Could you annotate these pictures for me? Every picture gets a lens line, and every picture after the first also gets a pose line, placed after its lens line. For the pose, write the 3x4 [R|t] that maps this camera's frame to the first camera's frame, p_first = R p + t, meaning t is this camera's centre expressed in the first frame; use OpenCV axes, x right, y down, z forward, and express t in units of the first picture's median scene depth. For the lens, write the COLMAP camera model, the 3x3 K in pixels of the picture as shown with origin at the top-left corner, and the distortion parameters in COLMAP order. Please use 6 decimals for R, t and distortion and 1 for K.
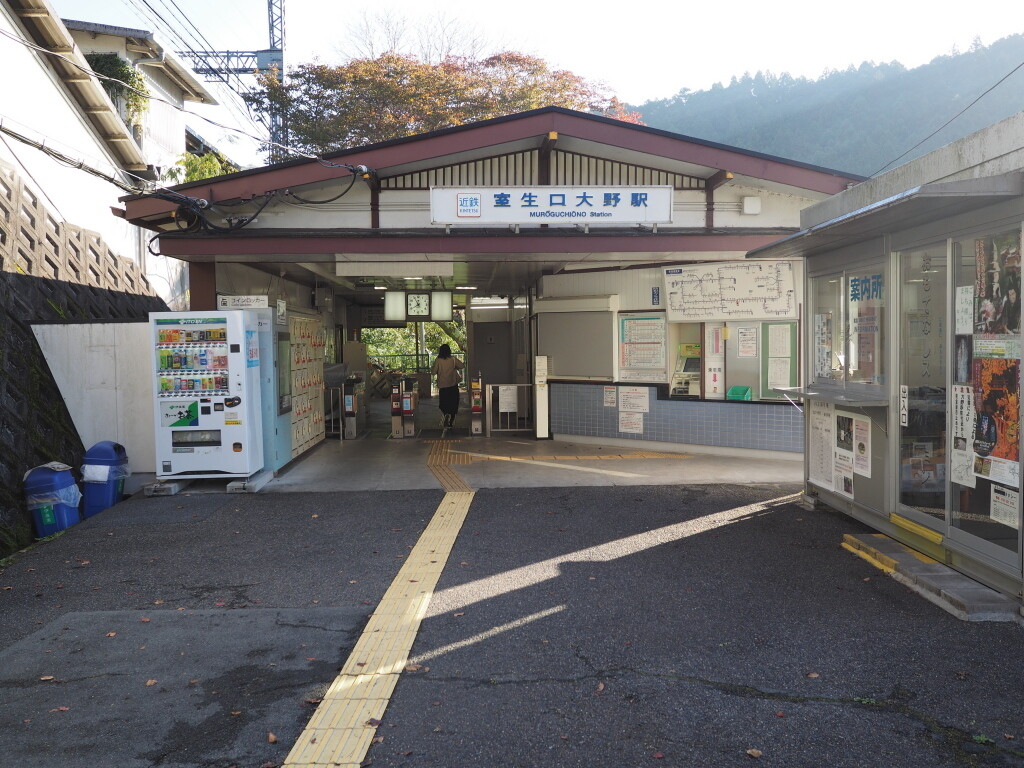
lens RADIAL K [[867.2, 0, 520.7], [0, 867.2, 385.0], [0, 0, 1]] dist [-0.011293, -0.005597]
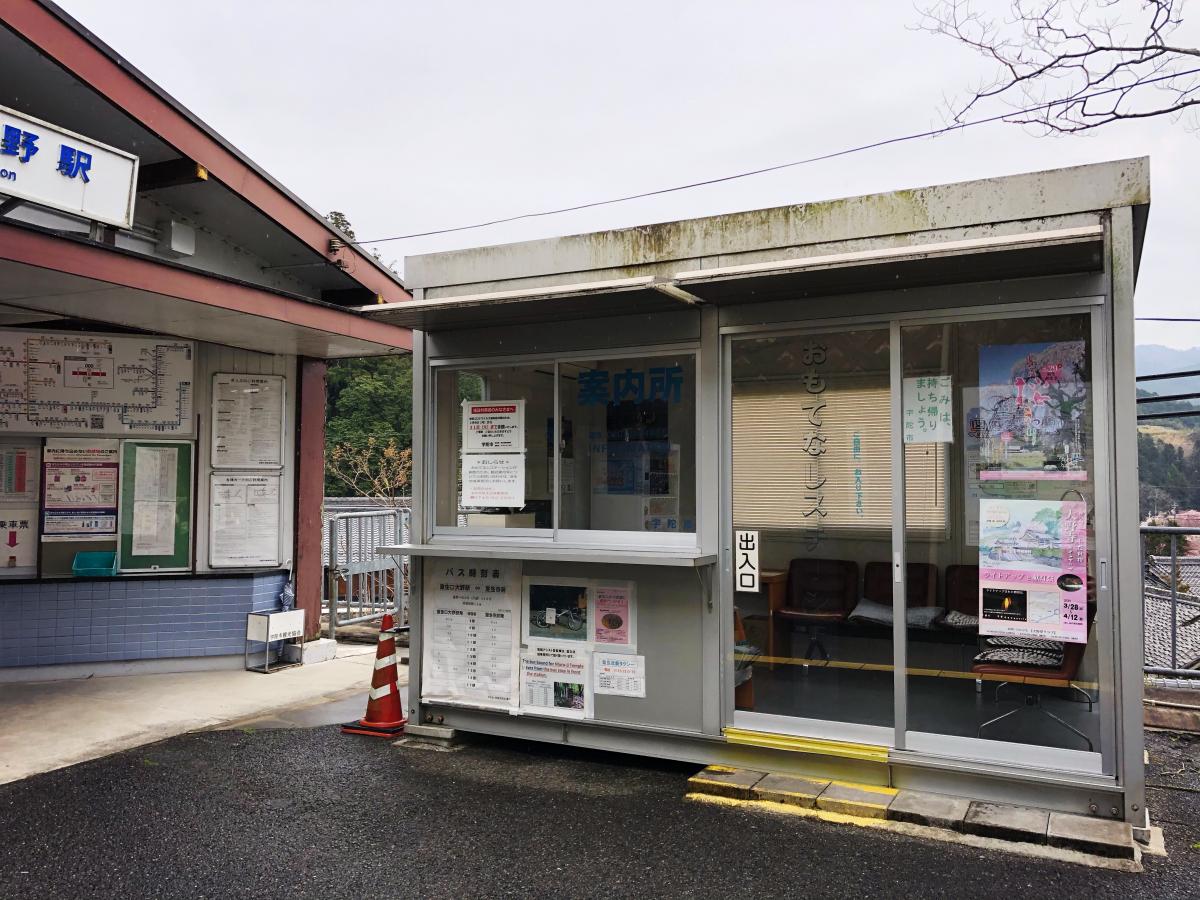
lens RADIAL K [[969.9, 0, 596.5], [0, 969.9, 441.0], [0, 0, 1]] dist [0.020302, -0.002609]
pose [[0.465799, 0.060549, 0.882817, -0.172645], [0.034050, 0.995691, -0.086257, -0.004985], [-0.884235, 0.070239, 0.461730, 0.449355]]
